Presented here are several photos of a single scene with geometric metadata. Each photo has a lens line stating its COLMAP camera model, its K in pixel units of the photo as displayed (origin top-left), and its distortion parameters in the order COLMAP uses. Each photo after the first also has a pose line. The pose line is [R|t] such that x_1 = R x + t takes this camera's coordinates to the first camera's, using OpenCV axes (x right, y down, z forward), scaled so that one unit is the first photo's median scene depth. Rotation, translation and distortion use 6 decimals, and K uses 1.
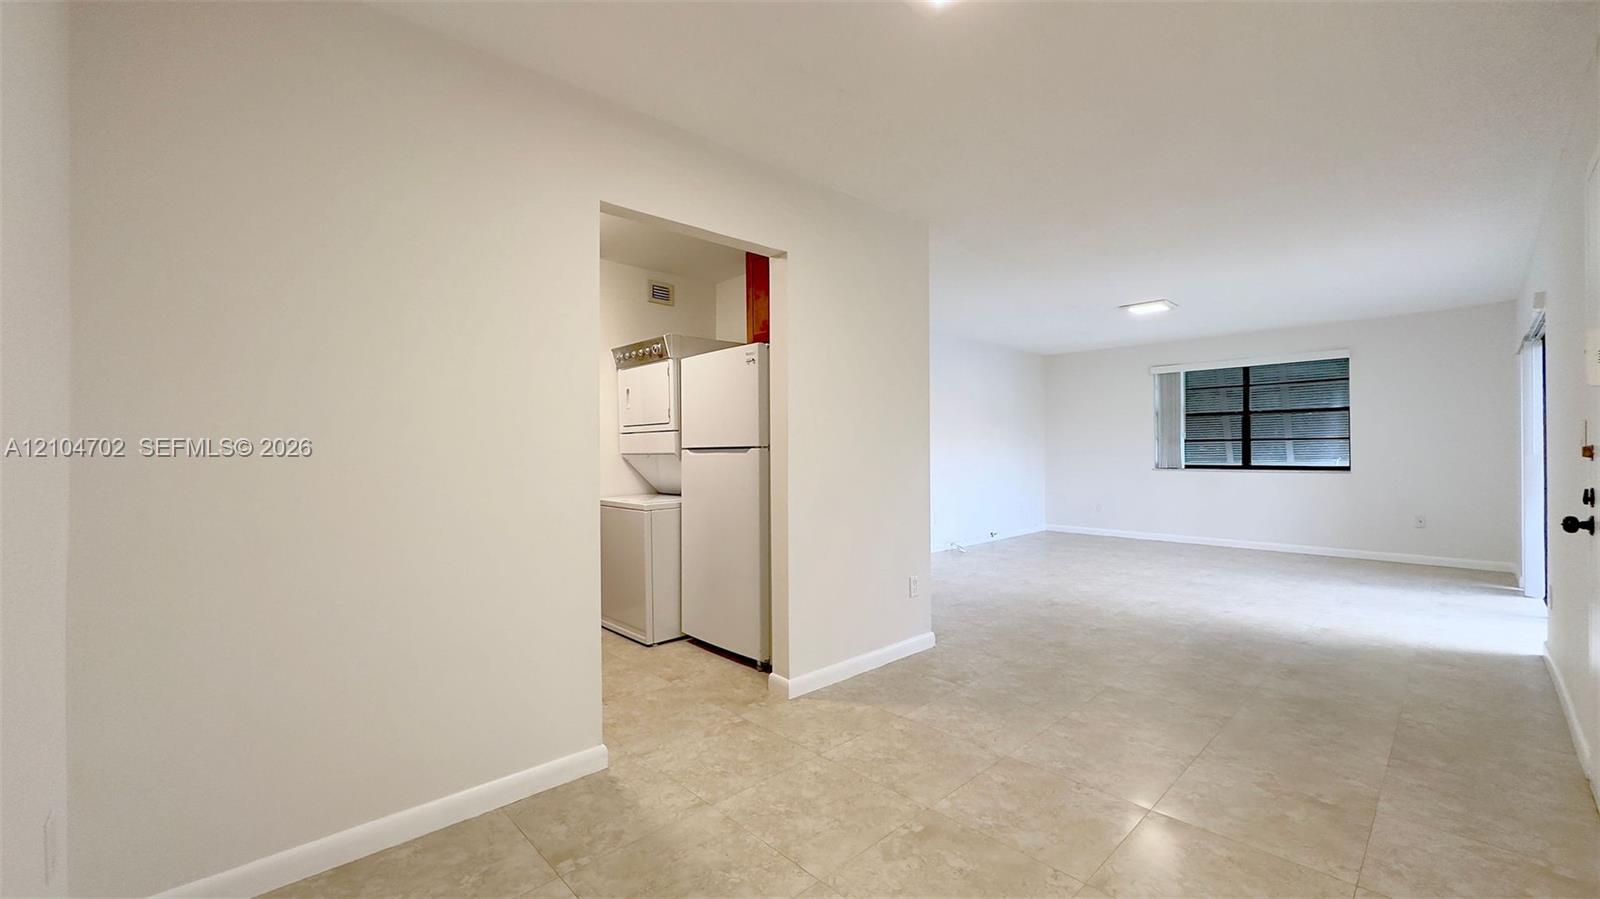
lens RADIAL K [[635.8, 0, 800.0], [0, 635.8, 449.5], [0, 0, 1]] dist [-0.002493, -0.000091]
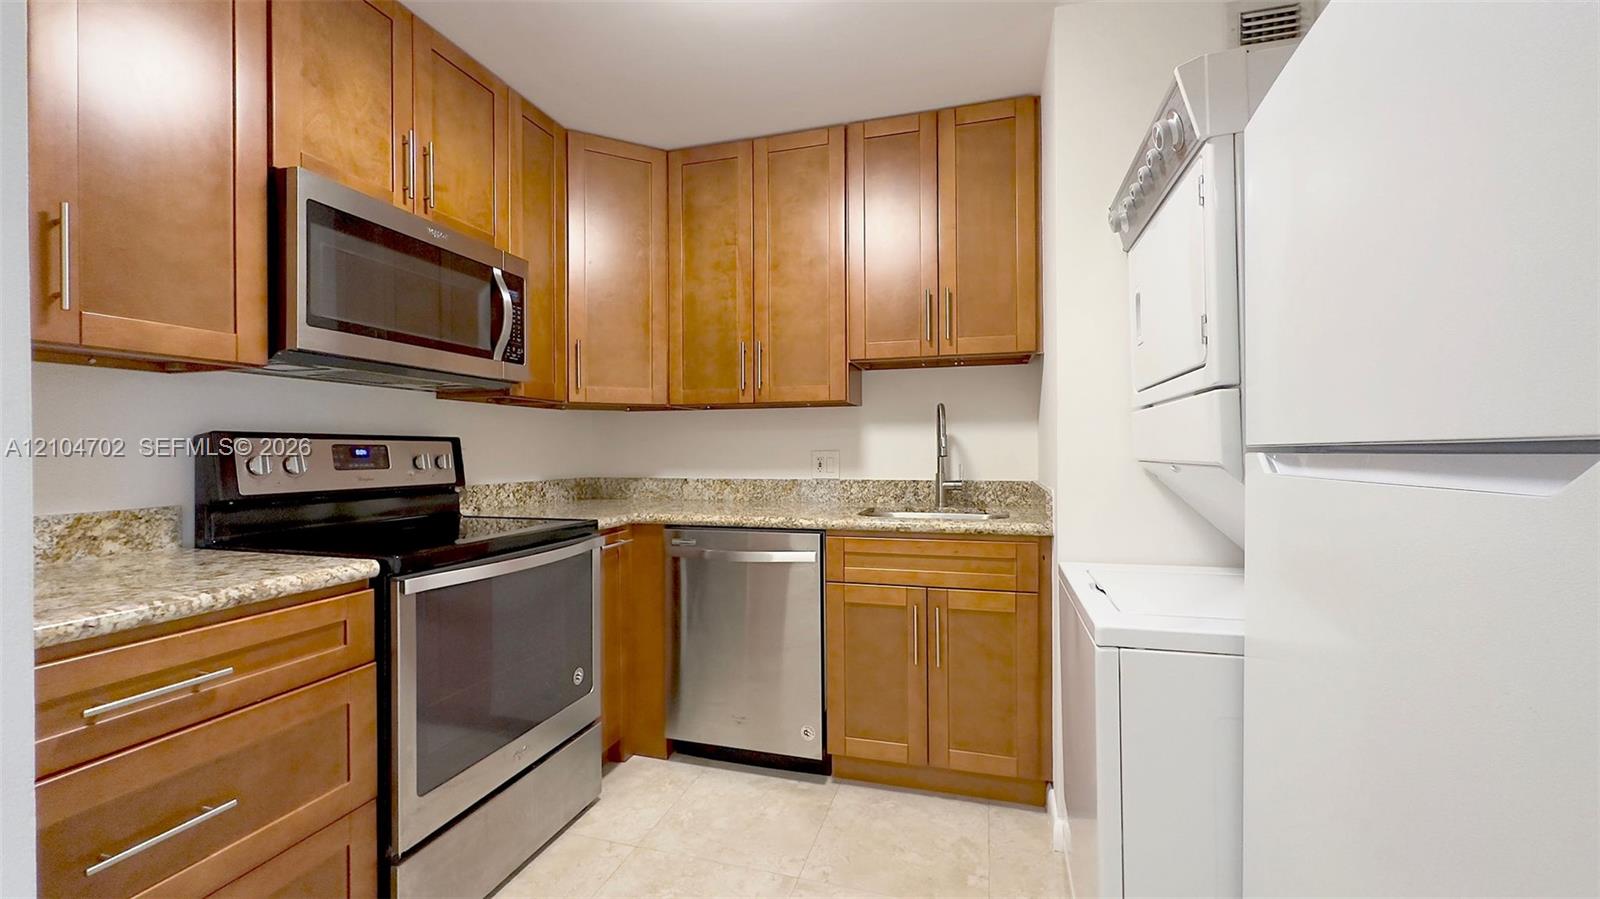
lens RADIAL K [[635.8, 0, 800.0], [0, 635.8, 449.5], [0, 0, 1]] dist [-0.002493, -0.000091]
pose [[0.502573, 0.002067, -0.864532, -0.048582], [0.002768, 0.999988, 0.004000, -0.002795], [0.864530, -0.004403, 0.502561, 0.798067]]
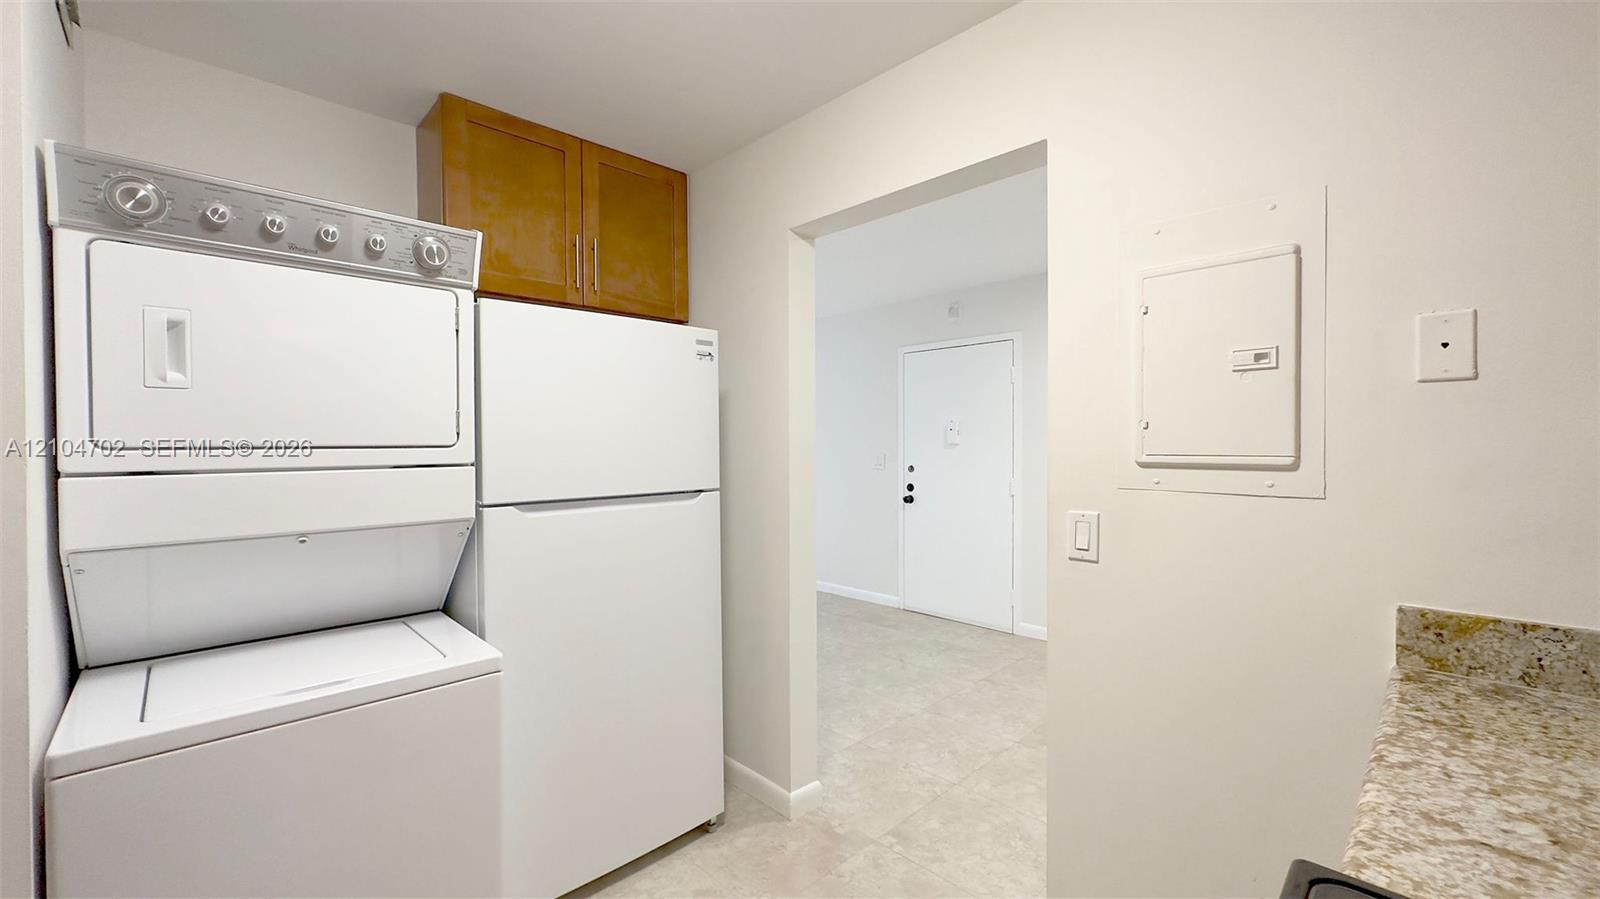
lens RADIAL K [[635.8, 0, 800.0], [0, 635.8, 449.5], [0, 0, 1]] dist [-0.002493, -0.000091]
pose [[-0.016217, -0.001703, 0.999867, -0.719564], [0.002562, 0.999995, 0.001745, -0.045939], [-0.999865, 0.002590, -0.016212, 0.919974]]
